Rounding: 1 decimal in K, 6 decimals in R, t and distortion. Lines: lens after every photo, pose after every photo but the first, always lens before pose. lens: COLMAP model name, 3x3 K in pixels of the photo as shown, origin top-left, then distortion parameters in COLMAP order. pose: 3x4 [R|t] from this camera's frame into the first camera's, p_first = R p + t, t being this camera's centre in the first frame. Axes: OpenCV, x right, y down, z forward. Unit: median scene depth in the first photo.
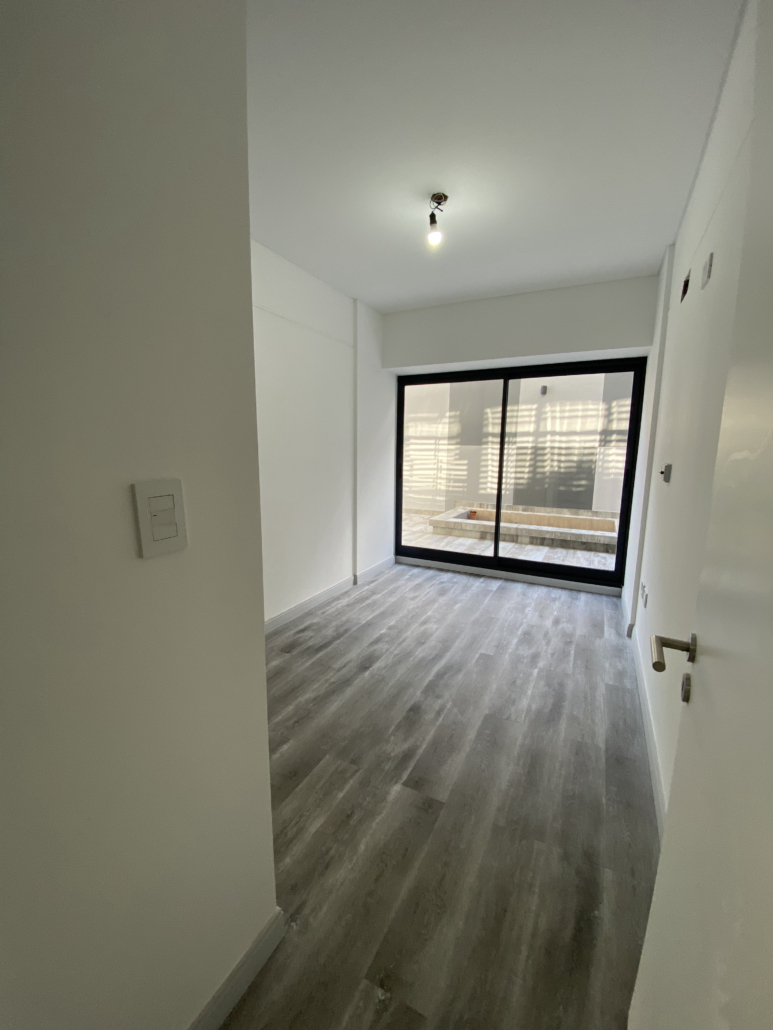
lens RADIAL K [[413.3, 0, 385.4], [0, 413.3, 512.1], [0, 0, 1]] dist [0.015296, -0.018728]
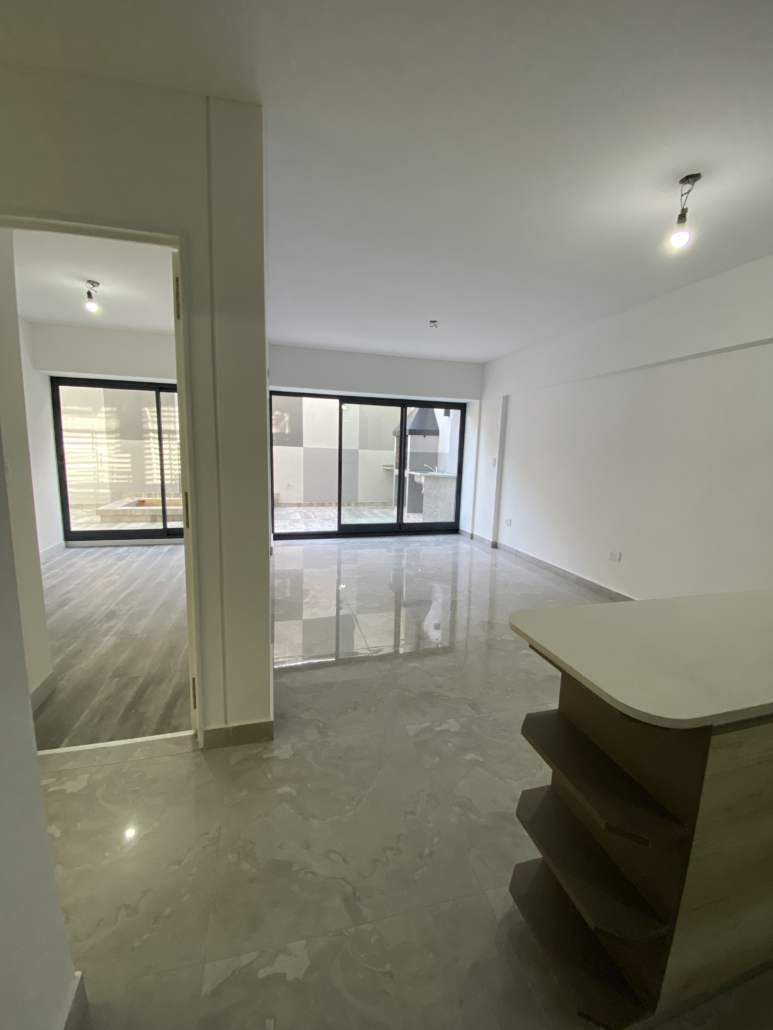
lens RADIAL K [[413.3, 0, 385.4], [0, 413.3, 512.1], [0, 0, 1]] dist [0.015296, -0.018728]
pose [[0.735455, -0.093914, 0.671034, -0.087278], [0.086116, 0.995272, 0.044909, 0.058769], [-0.672079, 0.024758, 0.740065, -0.408494]]
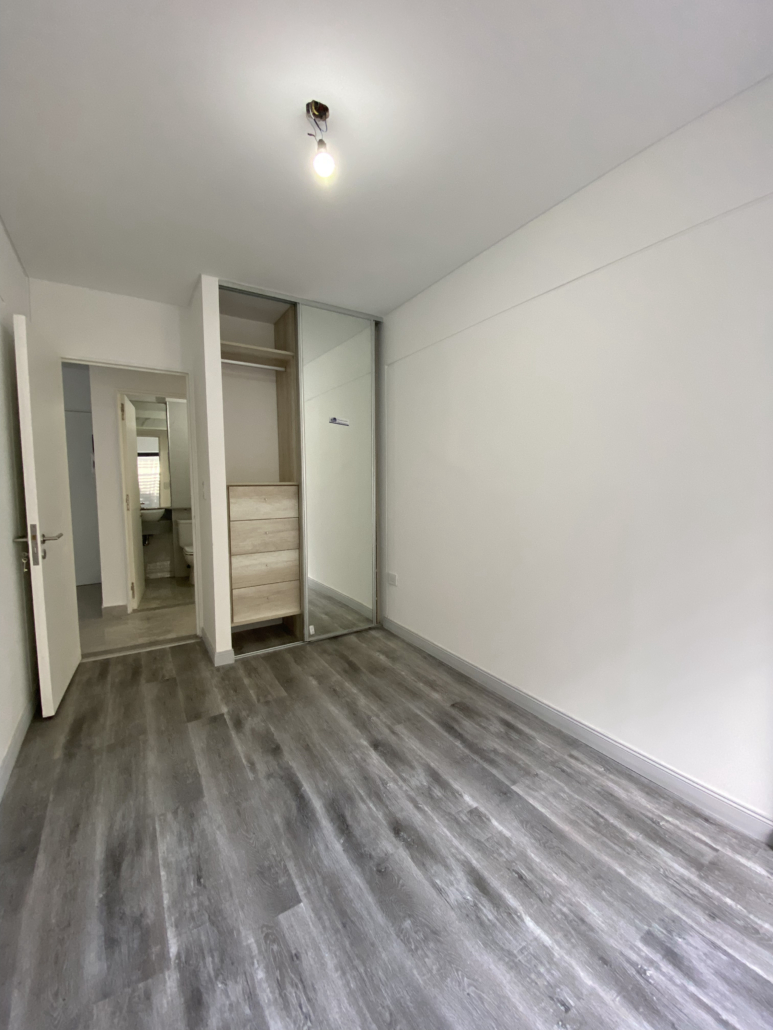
lens RADIAL K [[413.3, 0, 385.4], [0, 413.3, 512.1], [0, 0, 1]] dist [0.015296, -0.018728]
pose [[-0.510915, 0.065934, -0.857099, 0.339077], [-0.134783, 0.978578, 0.155623, -0.105828], [0.848999, 0.195033, -0.491083, 0.753999]]
